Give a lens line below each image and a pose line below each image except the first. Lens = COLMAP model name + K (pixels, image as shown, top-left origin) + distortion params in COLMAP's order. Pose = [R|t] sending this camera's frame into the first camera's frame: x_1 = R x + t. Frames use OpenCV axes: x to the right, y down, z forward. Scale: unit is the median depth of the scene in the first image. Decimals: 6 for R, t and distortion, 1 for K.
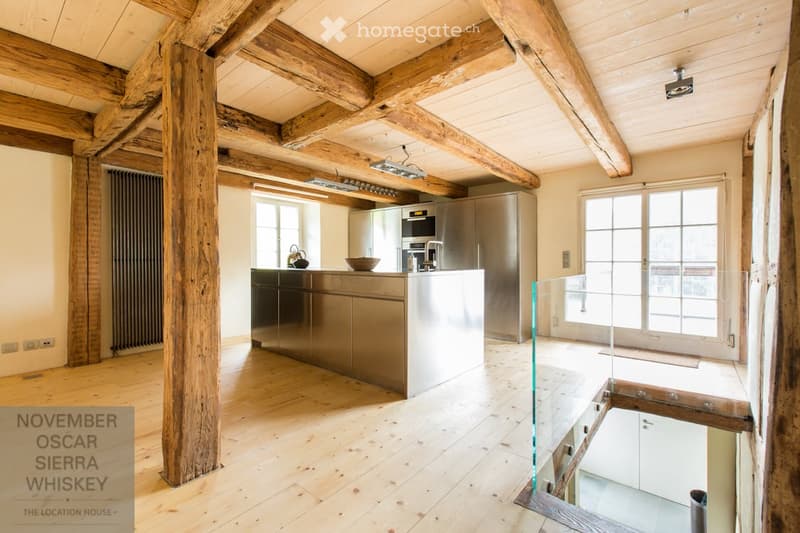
lens RADIAL K [[353.5, 0, 401.1], [0, 353.5, 266.0], [0, 0, 1]] dist [-0.000770, 0.000021]
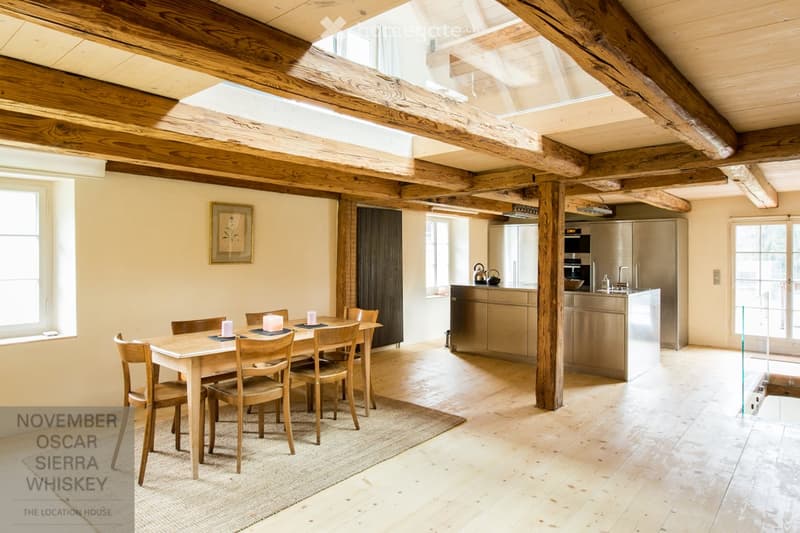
lens RADIAL K [[501.1, 0, 400.7], [0, 501.1, 258.3], [0, 0, 1]] dist [0.001761, -0.000975]
pose [[0.999706, 0.003743, -0.023955, -0.541385], [-0.003758, 0.999993, -0.000565, -0.079190], [0.023953, 0.000655, 0.999713, -0.673789]]
